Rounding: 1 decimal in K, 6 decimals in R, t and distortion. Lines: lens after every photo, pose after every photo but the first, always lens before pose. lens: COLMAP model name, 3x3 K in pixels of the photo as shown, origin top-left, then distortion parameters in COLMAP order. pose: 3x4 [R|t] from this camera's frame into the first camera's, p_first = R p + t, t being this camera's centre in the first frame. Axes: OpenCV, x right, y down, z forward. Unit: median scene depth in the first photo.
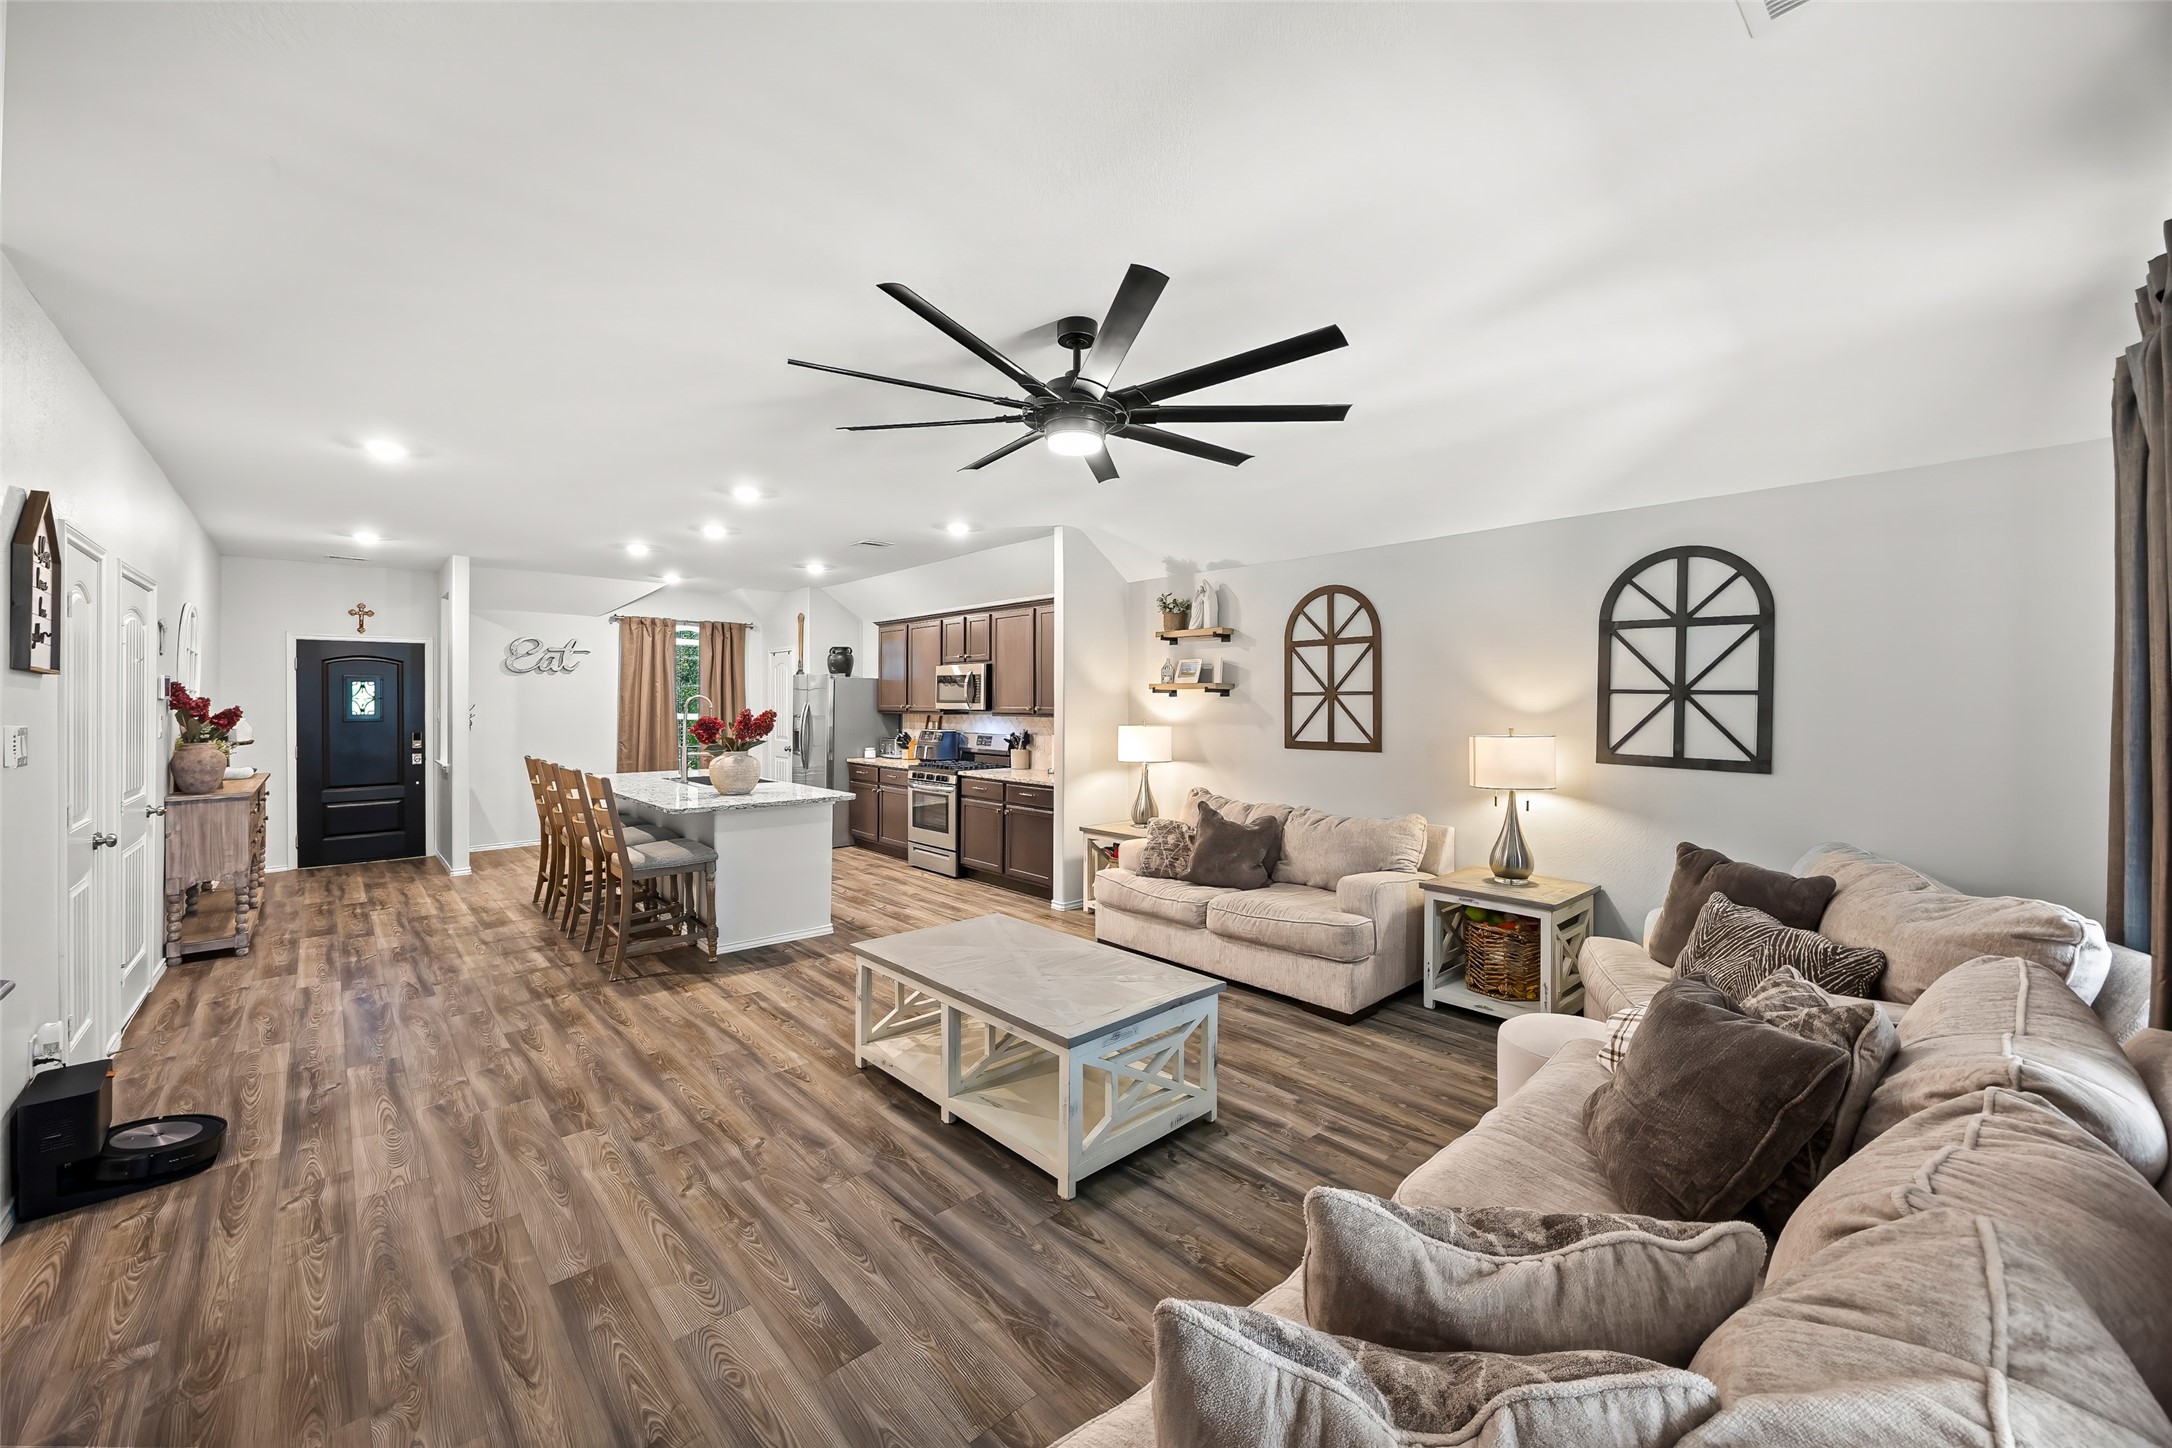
lens RADIAL K [[832.0, 0, 1074.3], [0, 832.0, 712.4], [0, 0, 1]] dist [-0.004226, 0.000780]
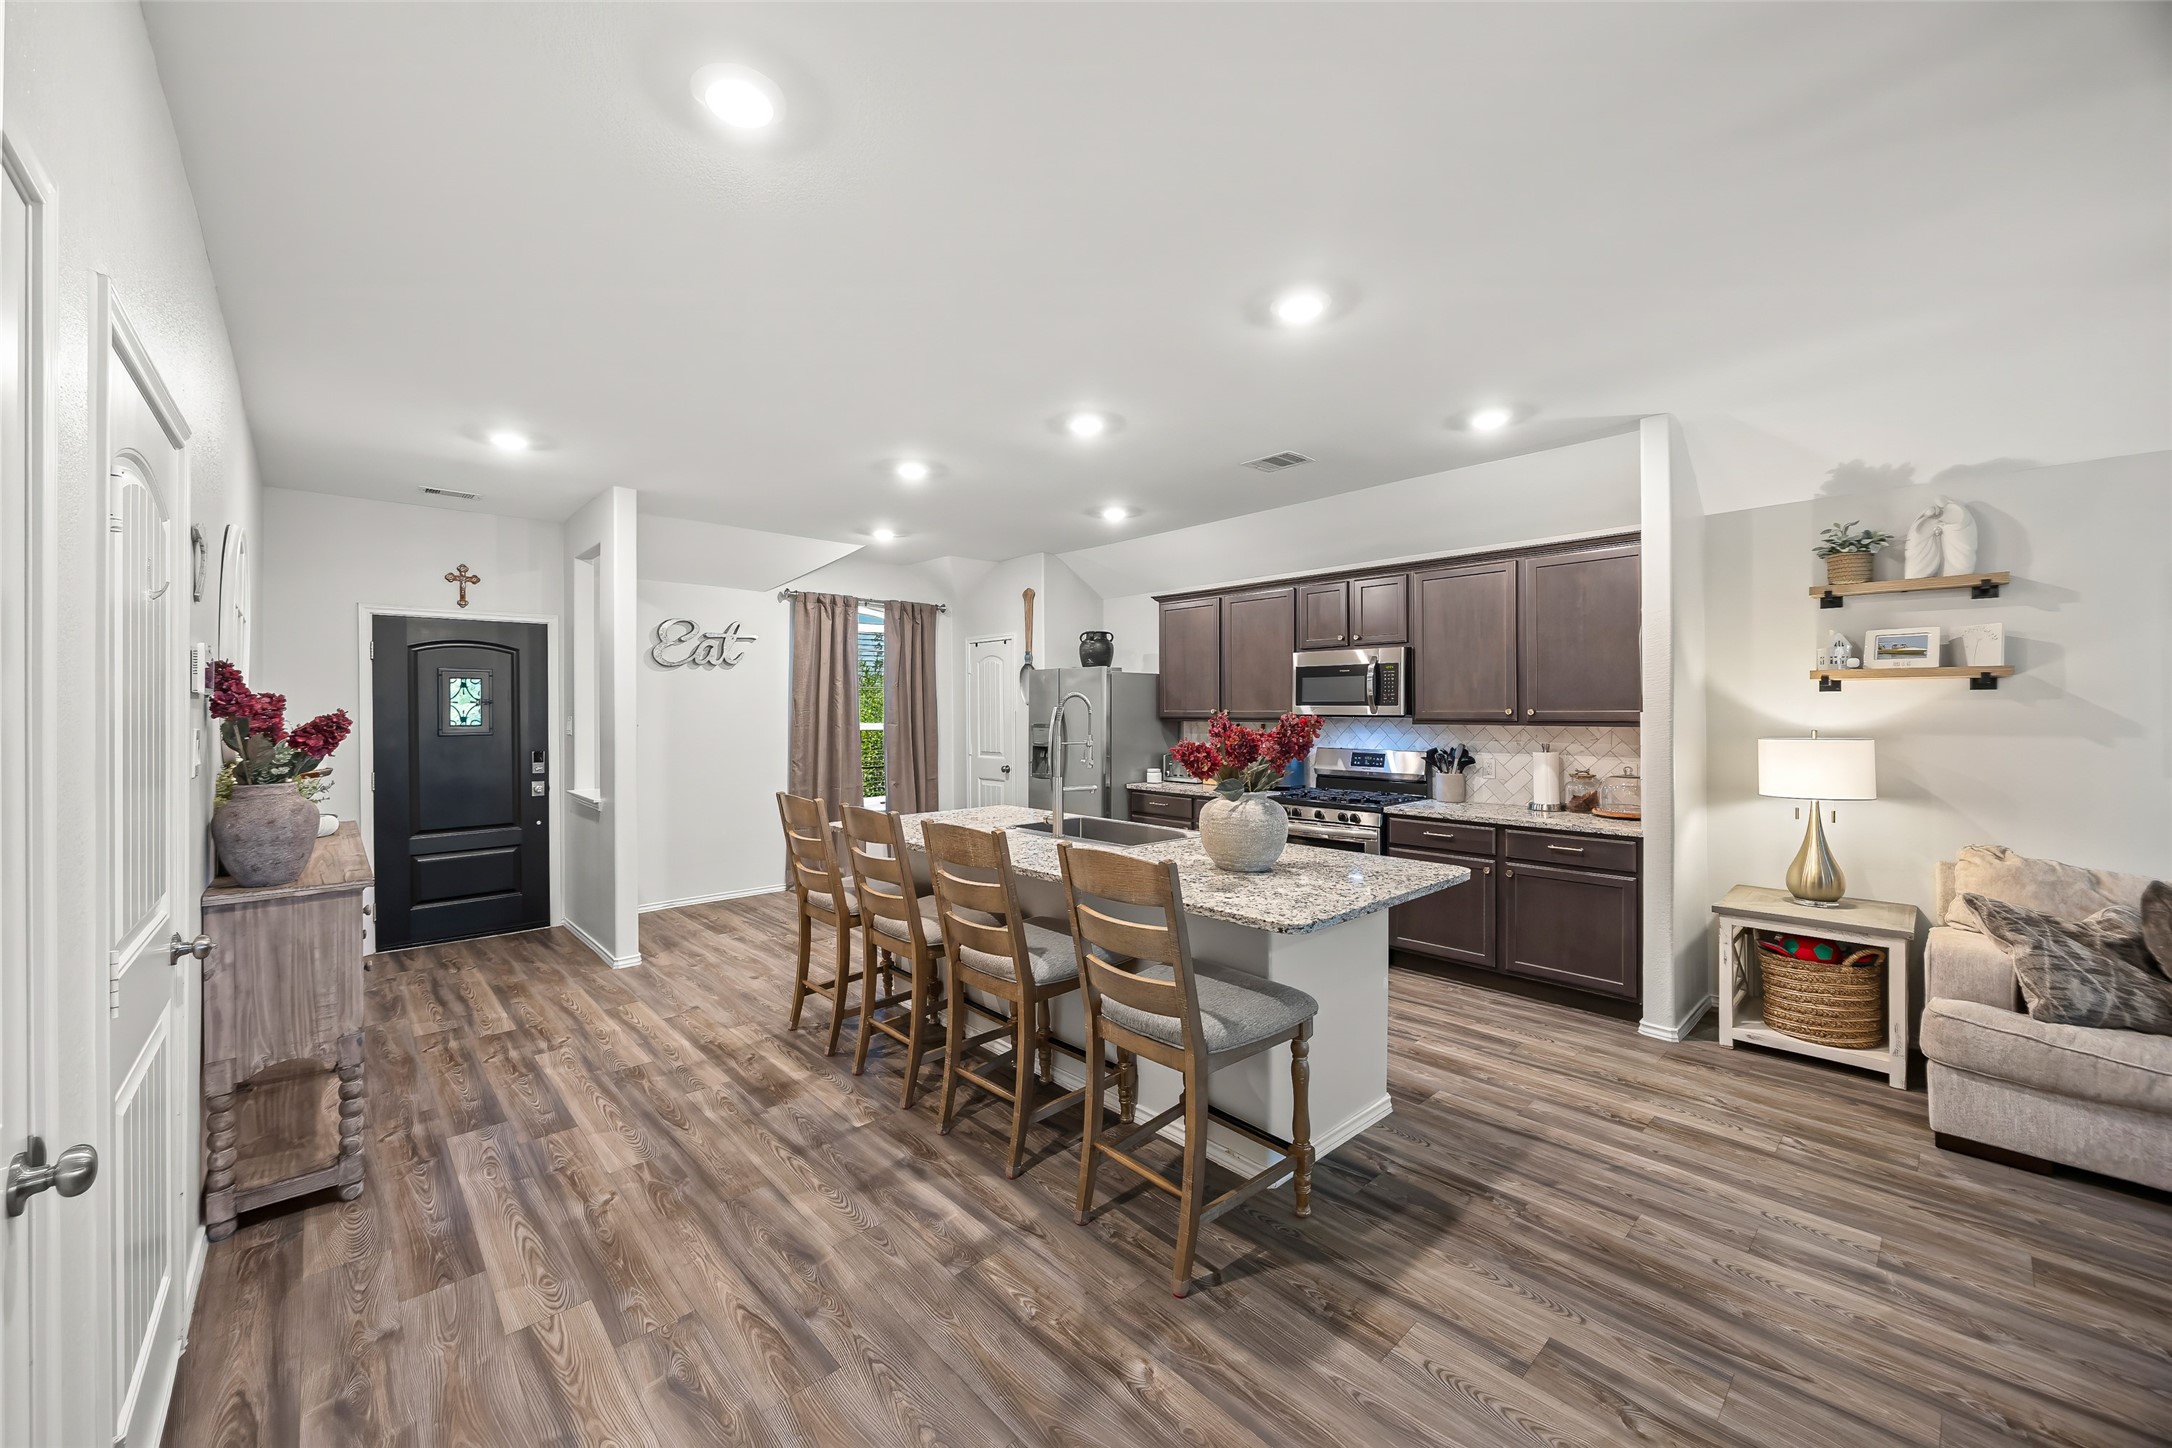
lens RADIAL K [[832.0, 0, 1078.3], [0, 832.0, 719.4], [0, 0, 1]] dist [-0.004226, 0.000780]
pose [[0.999962, -0.004497, 0.007477, -0.551307], [0.004505, 0.999989, -0.001004, 0.000219], [-0.007472, 0.001038, 0.999972, 0.478613]]
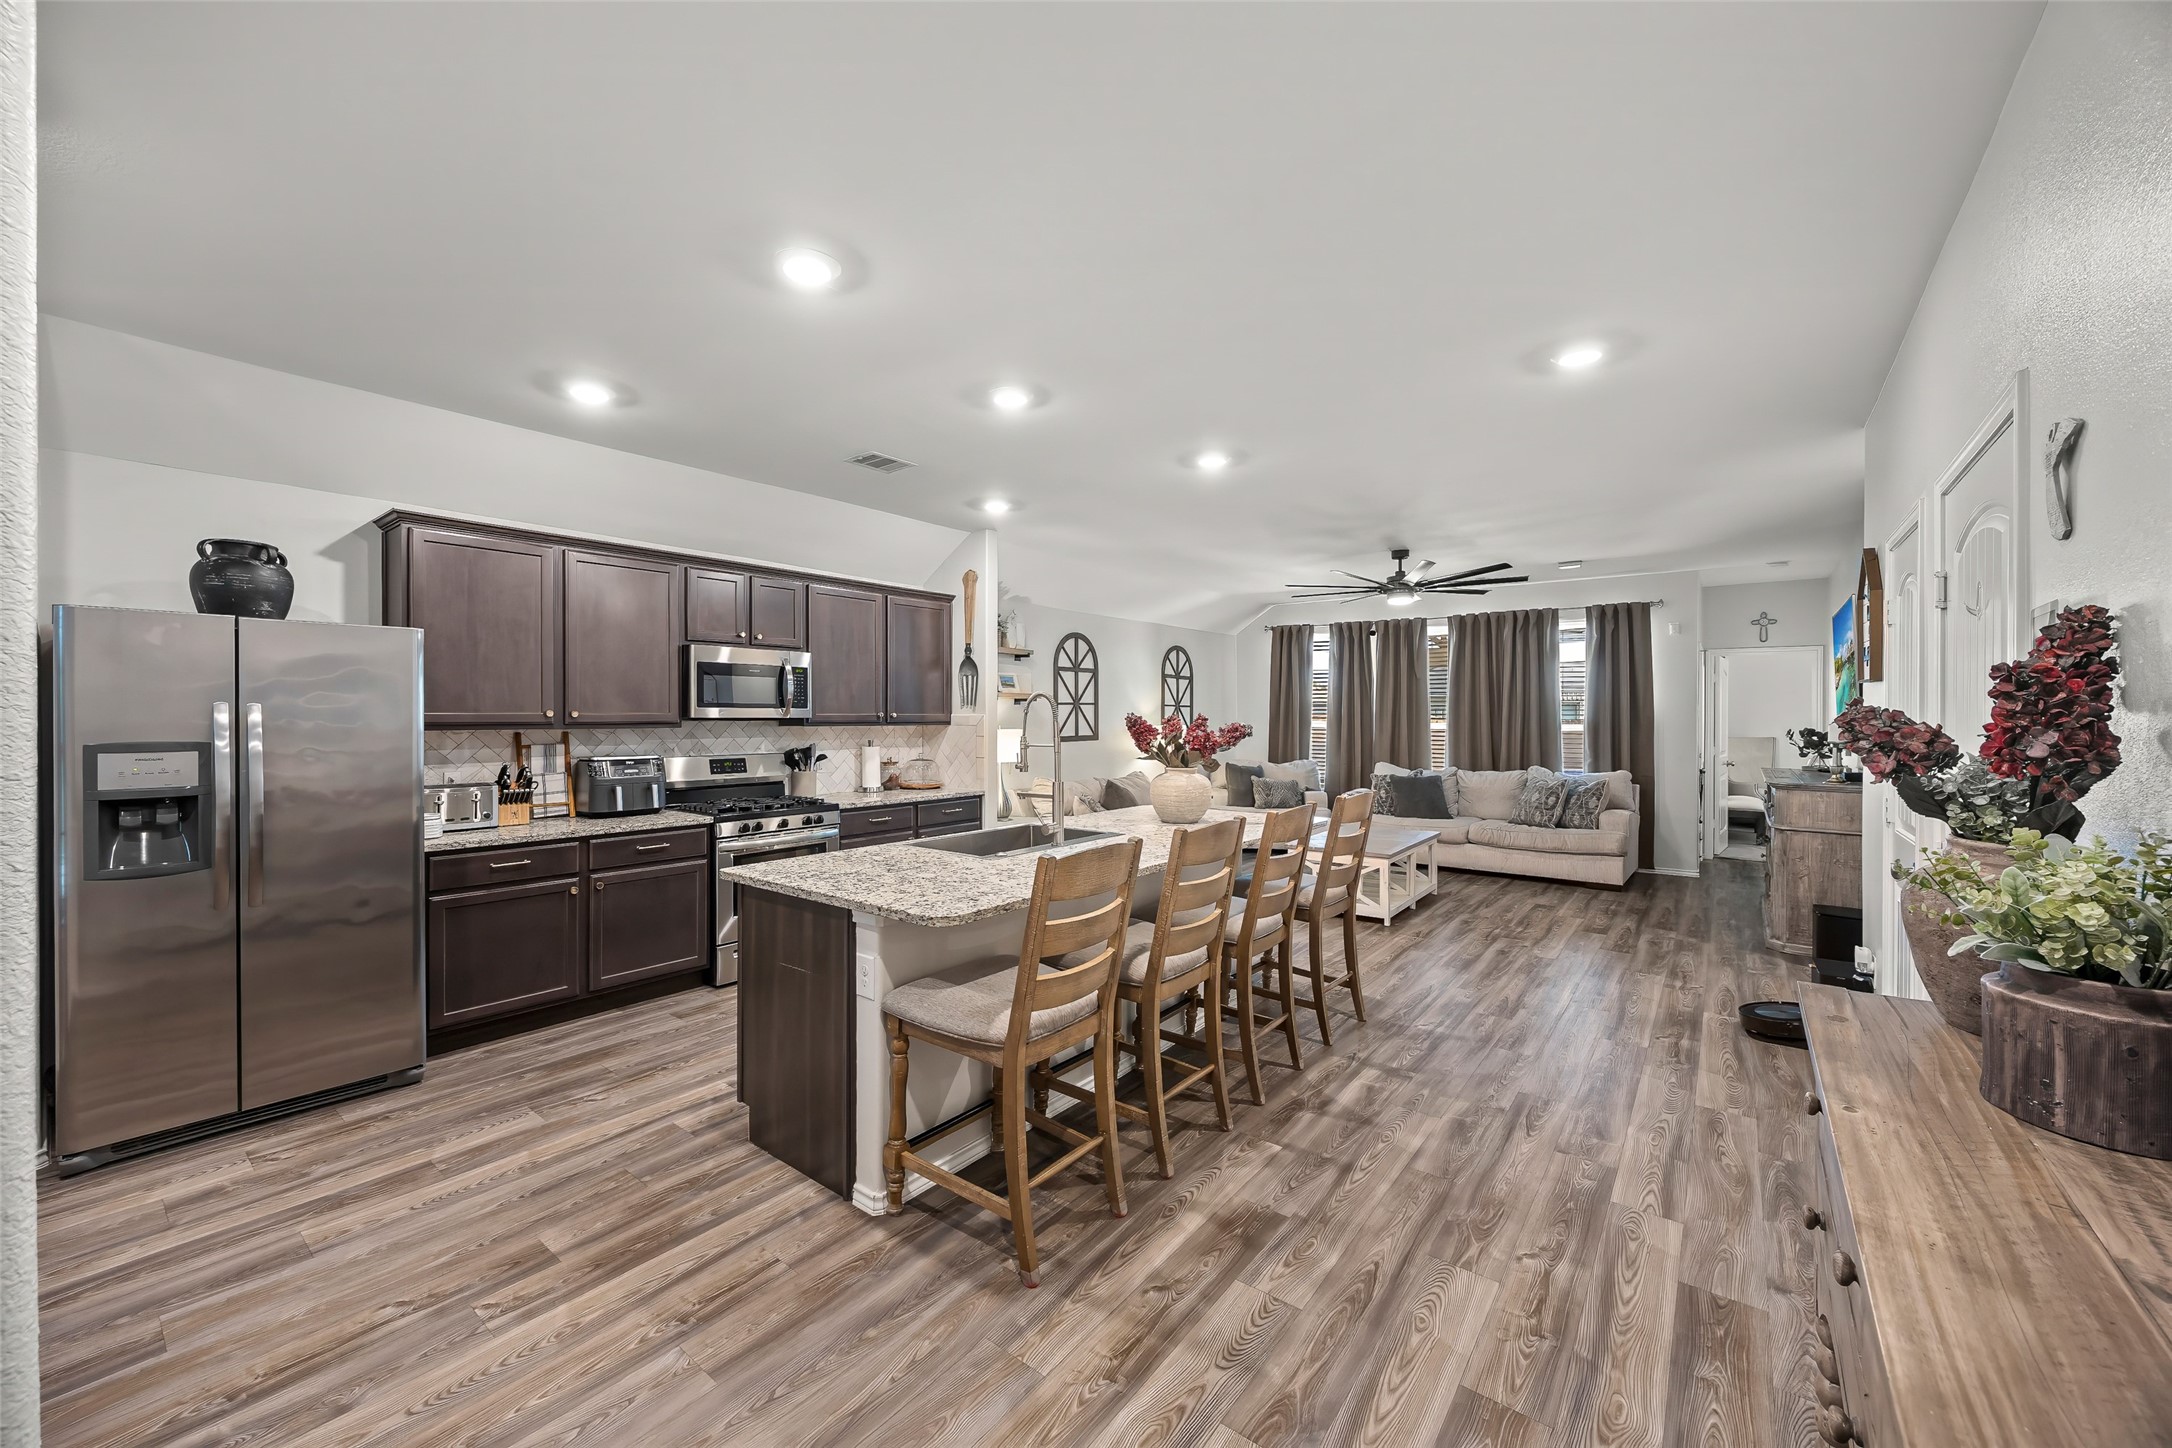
lens RADIAL K [[832.0, 0, 1069.8], [0, 832.0, 723.4], [0, 0, 1]] dist [-0.004226, 0.000780]
pose [[-0.161703, -0.012042, 0.986766, -1.235127], [0.011327, 0.999837, 0.014058, -0.008472], [-0.986775, 0.013450, -0.161540, 1.300010]]
